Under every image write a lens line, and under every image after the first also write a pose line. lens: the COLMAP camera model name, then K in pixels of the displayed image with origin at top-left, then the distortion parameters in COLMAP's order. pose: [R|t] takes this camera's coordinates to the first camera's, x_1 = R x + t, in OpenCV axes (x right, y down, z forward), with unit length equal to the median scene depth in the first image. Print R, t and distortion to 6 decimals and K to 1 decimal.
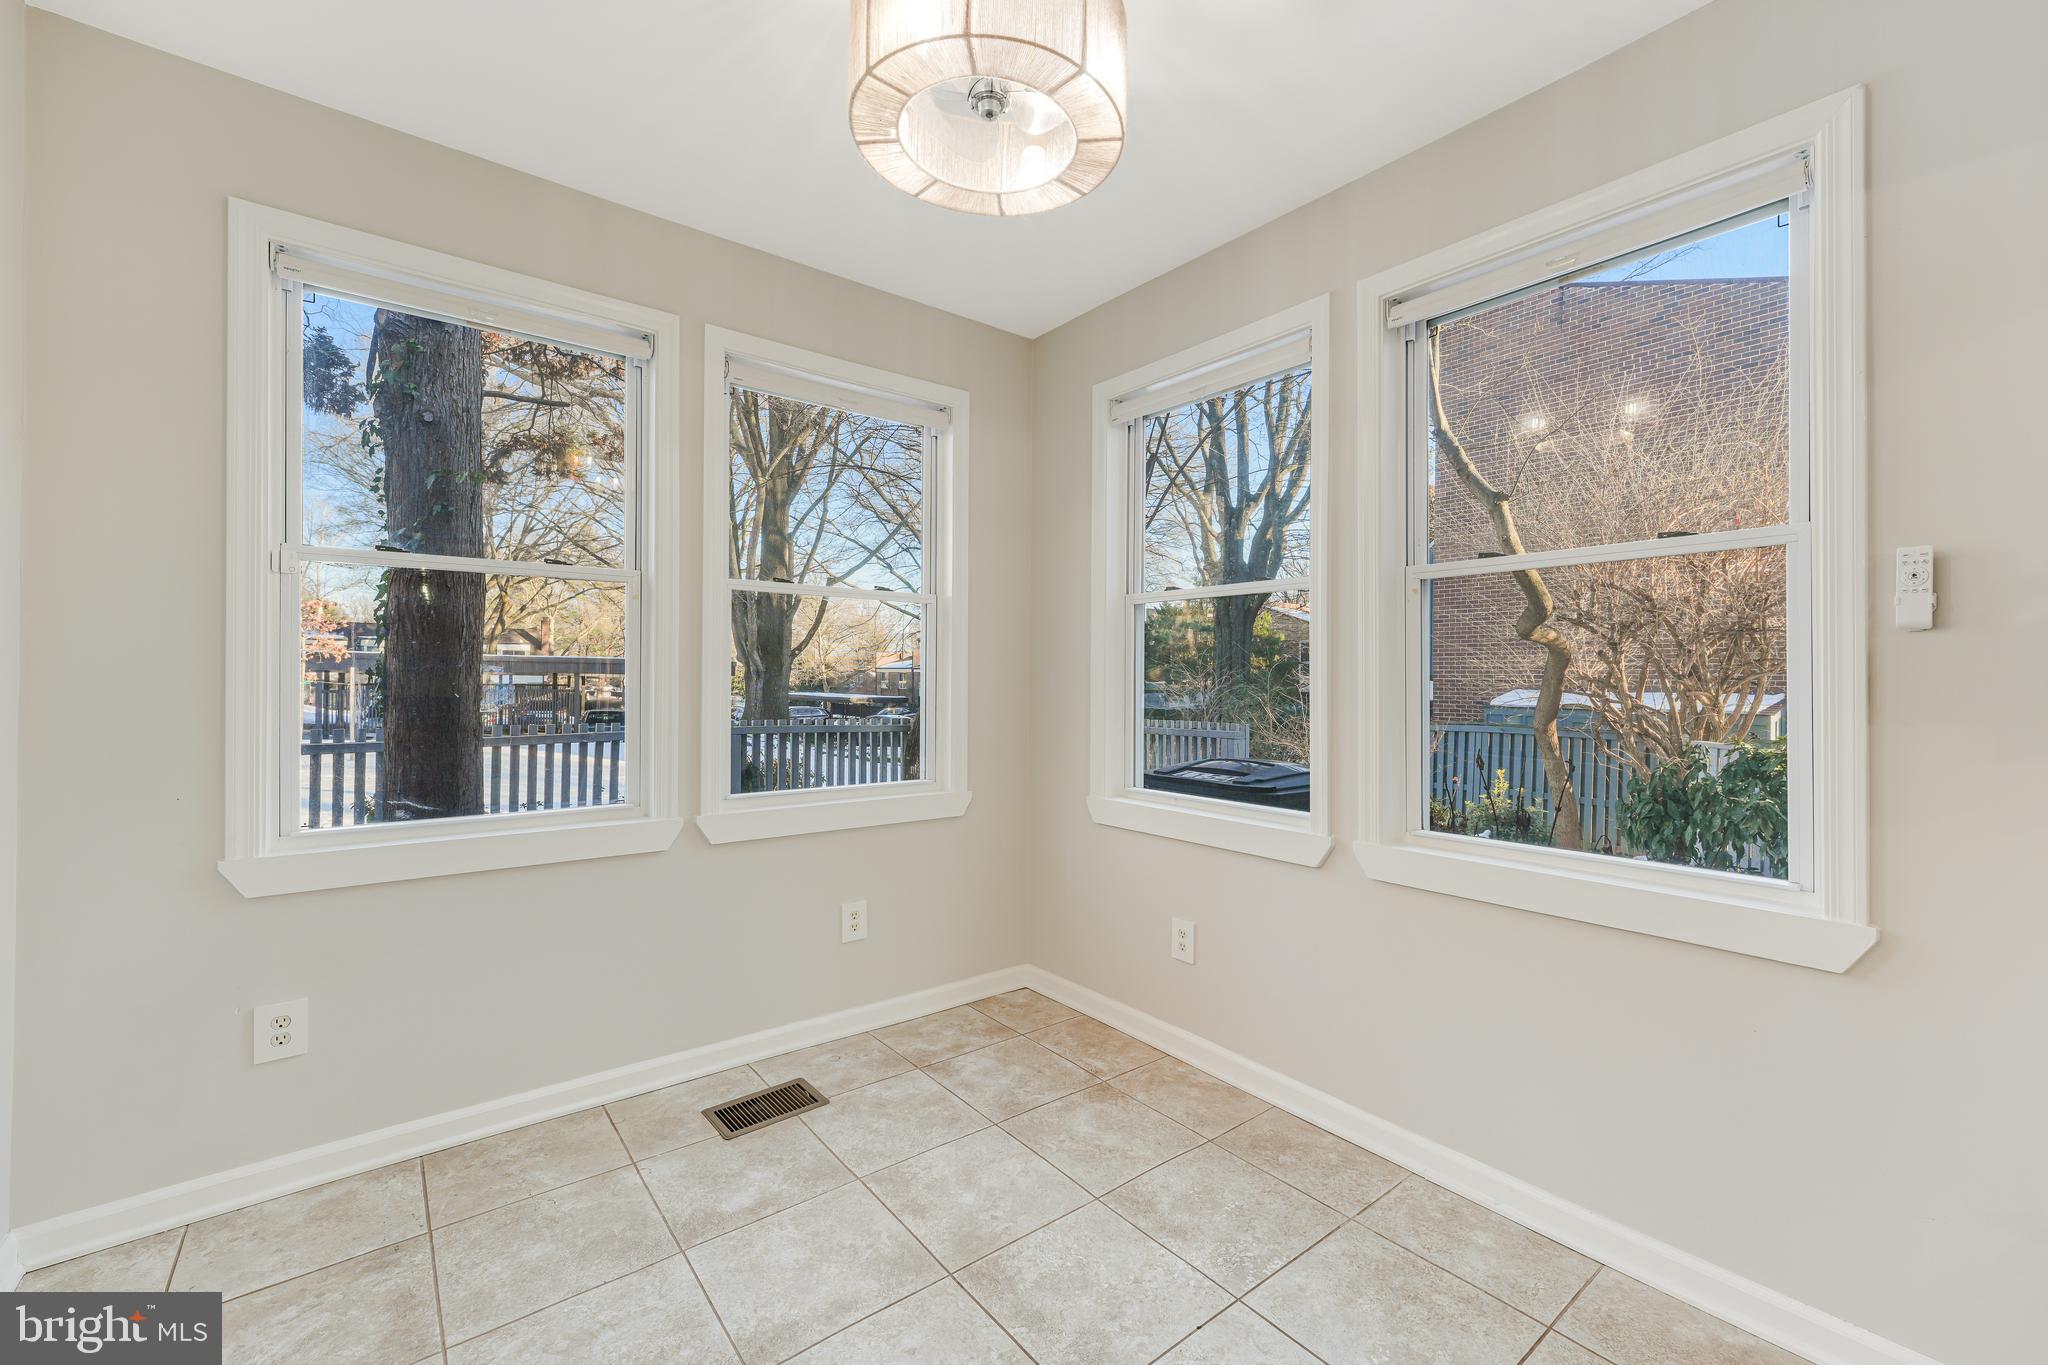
lens RADIAL K [[833.7, 0, 1029.6], [0, 833.7, 675.5], [0, 0, 1]] dist [-0.000093, 0.000022]
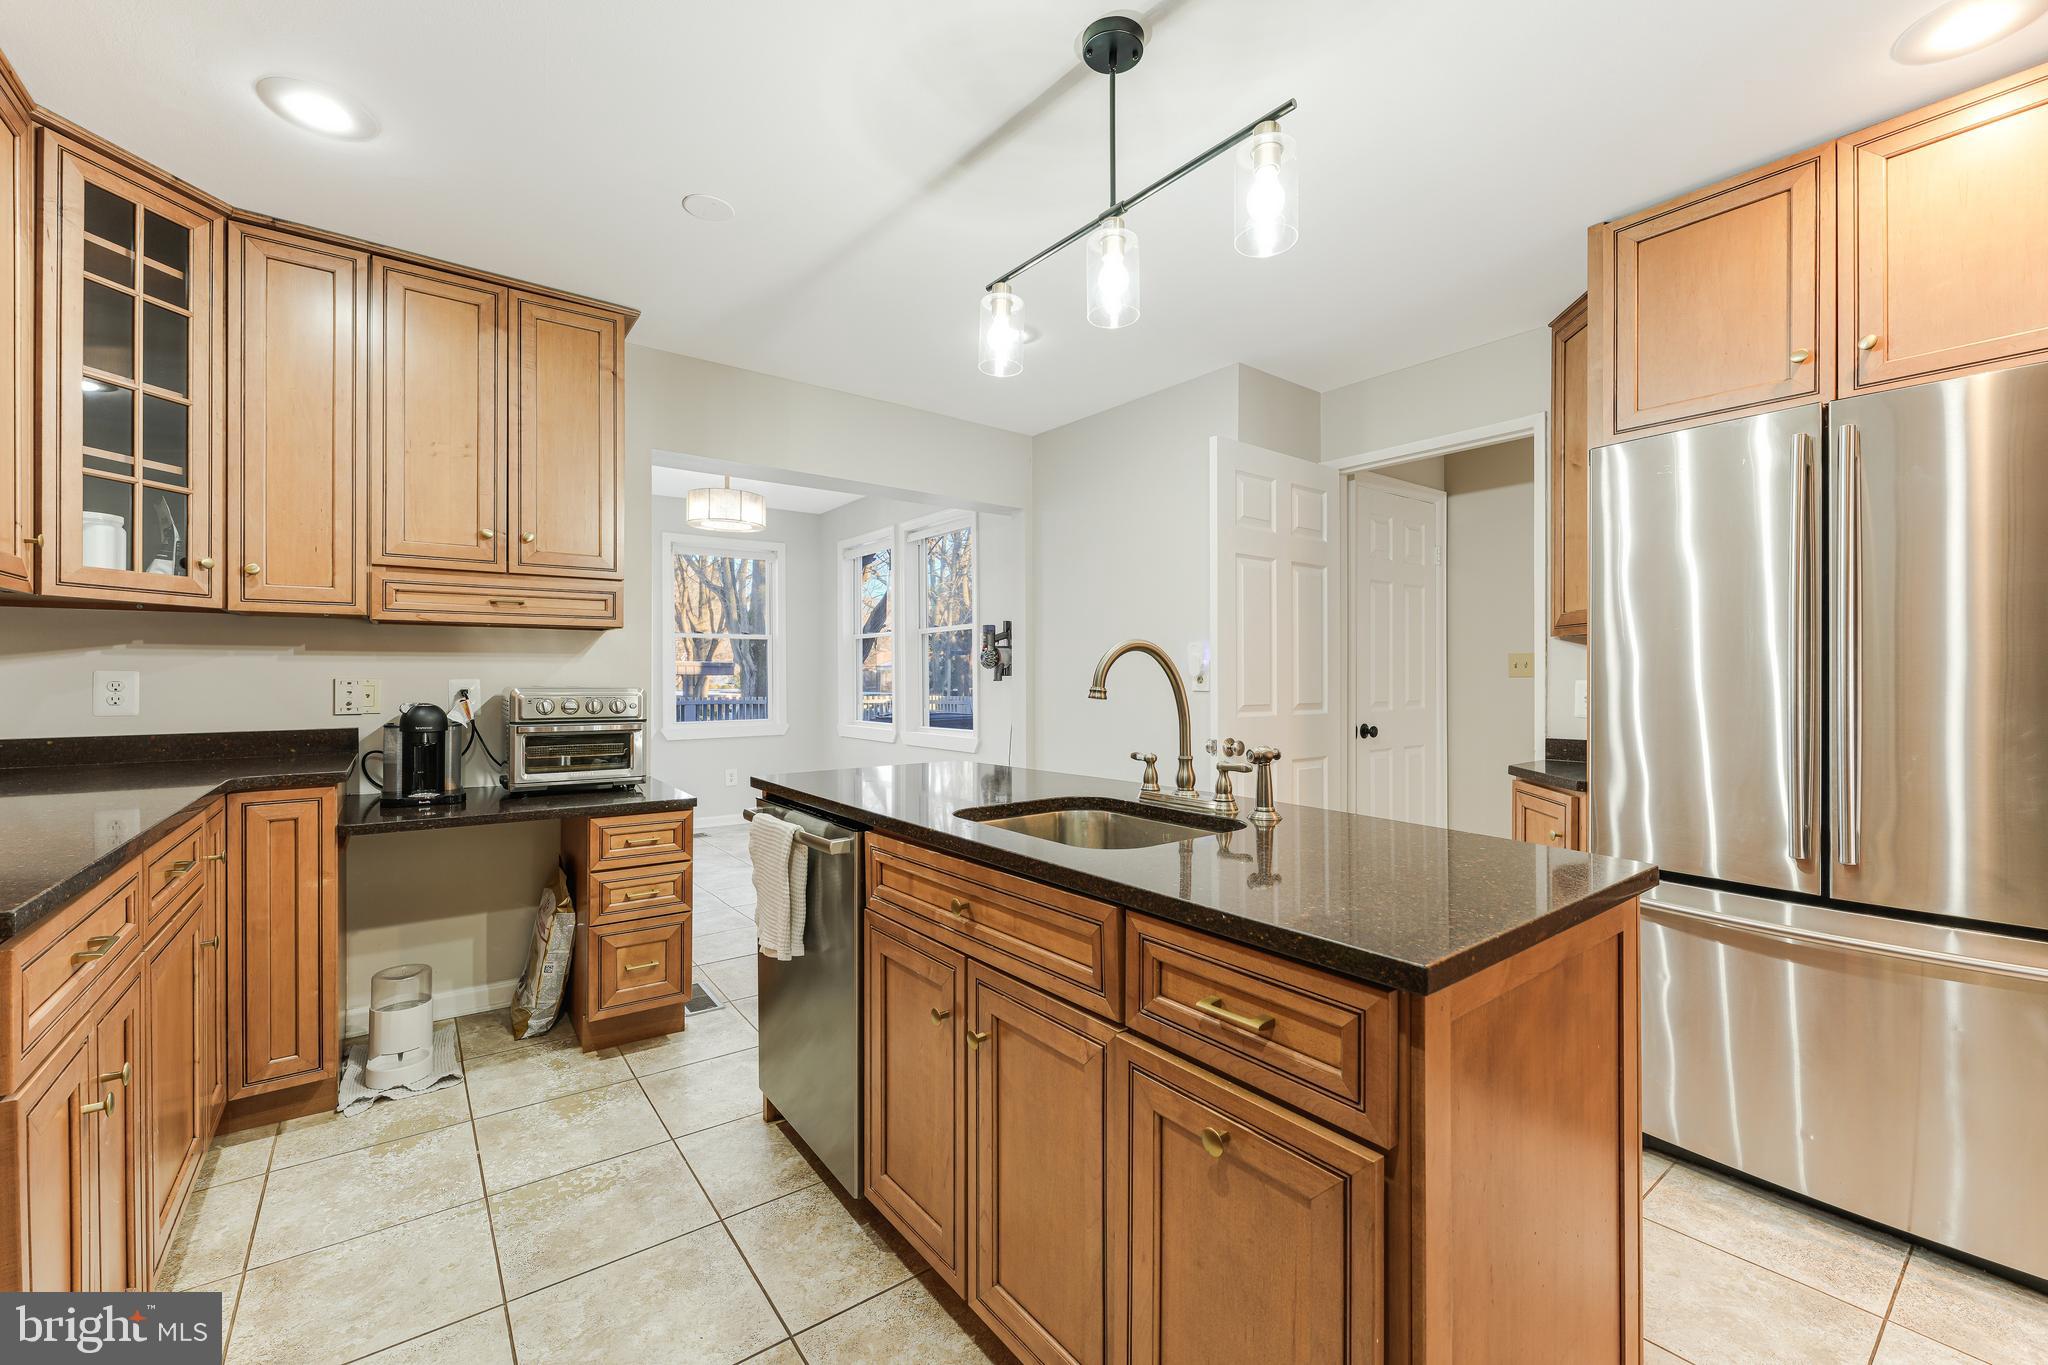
lens RADIAL K [[833.7, 0, 1029.6], [0, 833.7, 675.5], [0, 0, 1]] dist [-0.000093, 0.000022]
pose [[0.999767, -0.011641, -0.018188, 0.836244], [0.011723, 0.999922, 0.004405, 0.010674], [0.018135, -0.004617, 0.999825, -1.643558]]
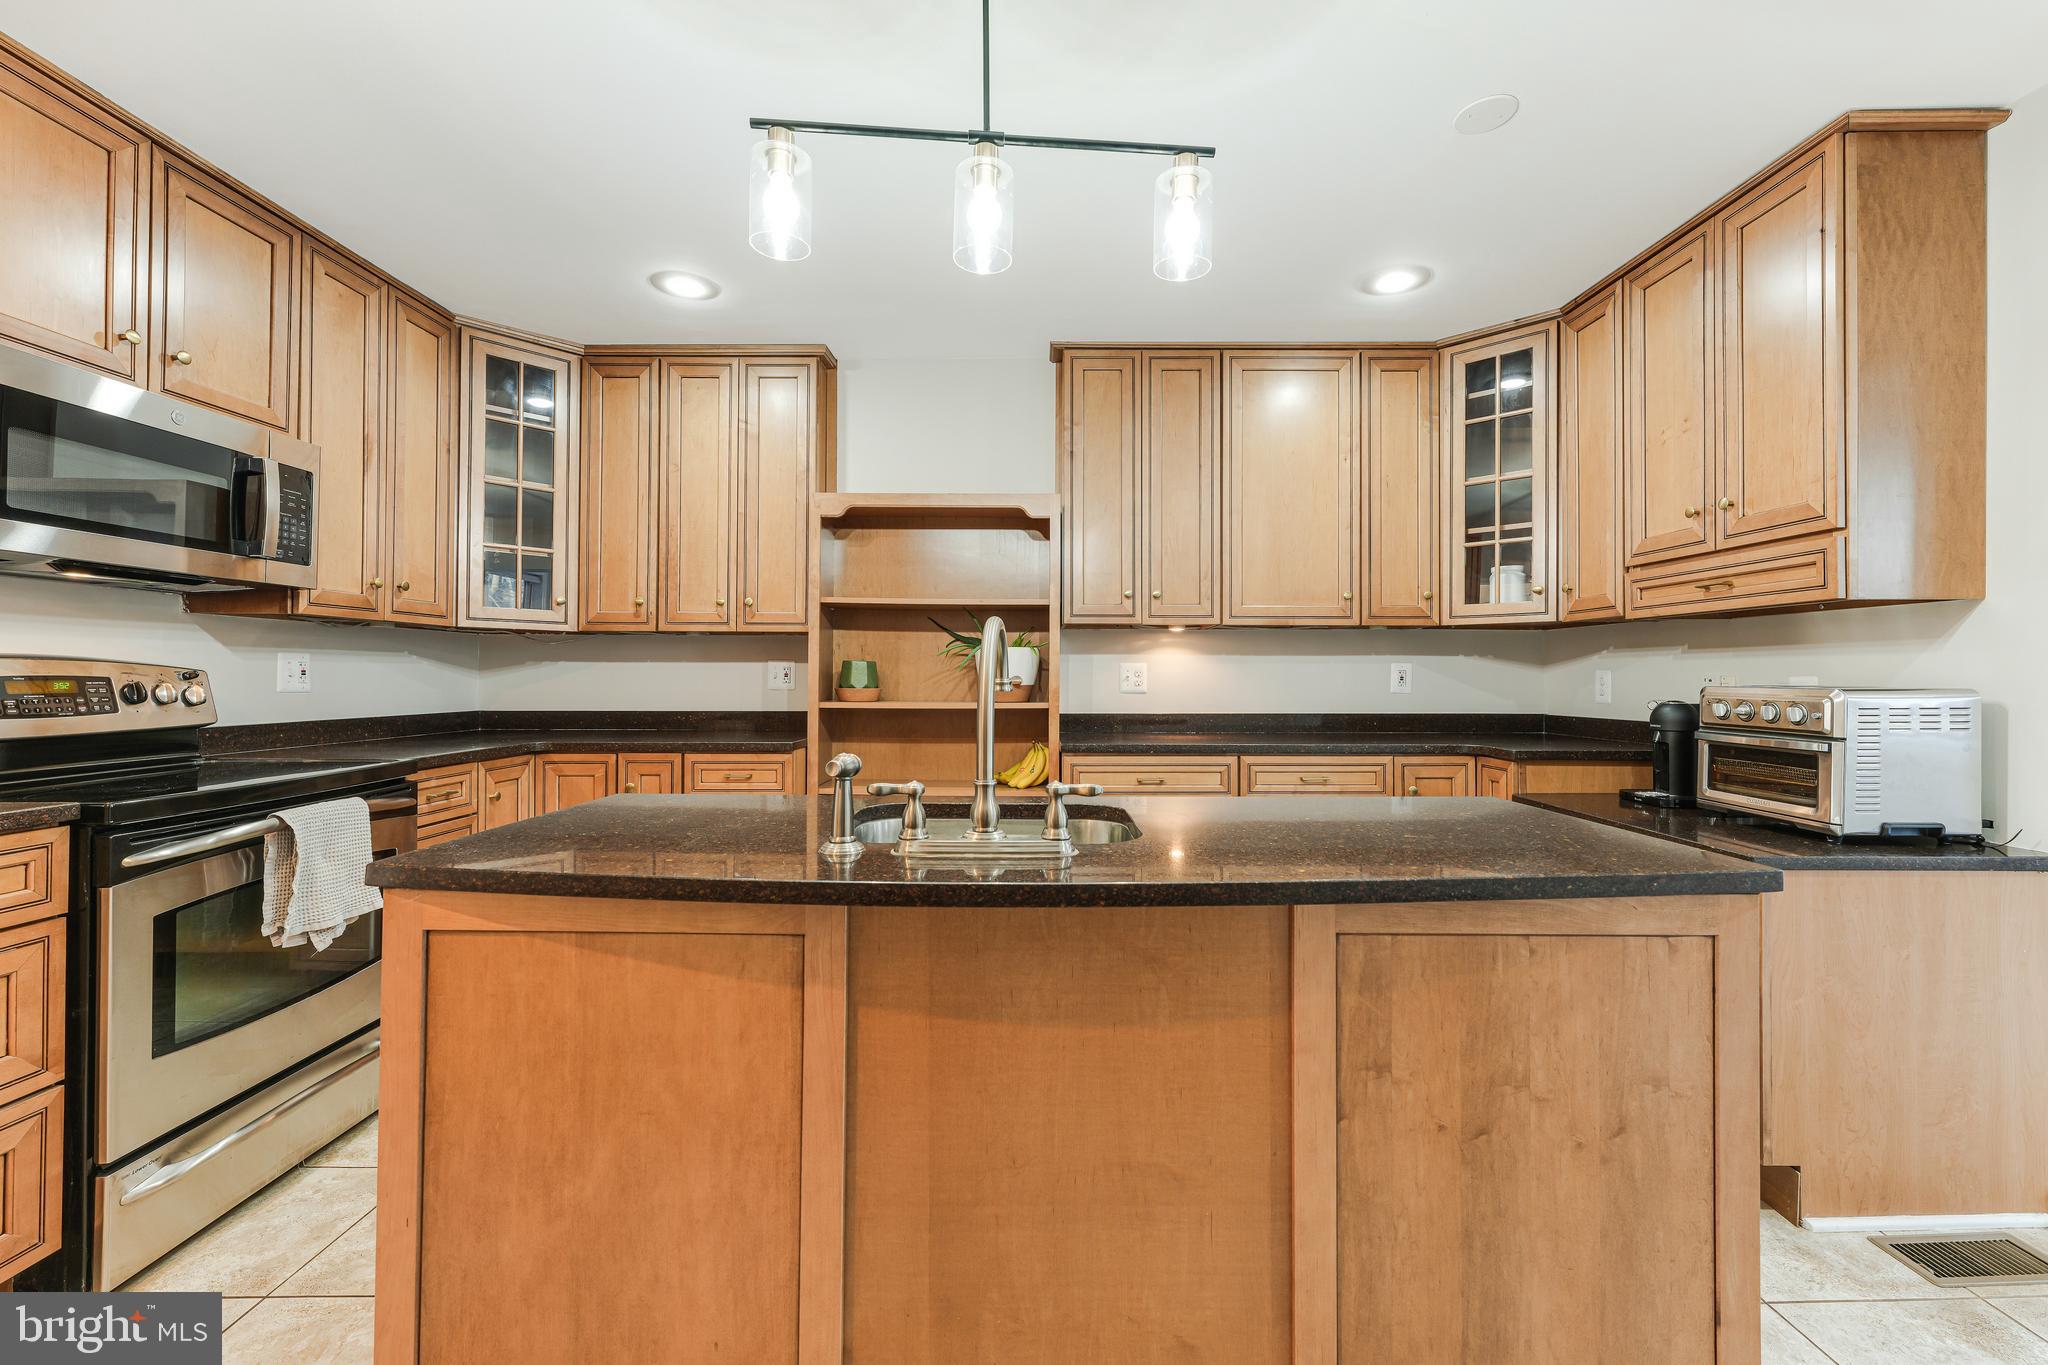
lens RADIAL K [[817.2, 0, 1020.0], [0, 817.2, 666.2], [0, 0, 1]] dist [0.000942, 0.000228]
pose [[-0.624974, -0.023846, -0.780282, 1.374364], [-0.008088, 0.999678, -0.024072, 0.031614], [0.780604, -0.008734, -0.624965, -0.497953]]
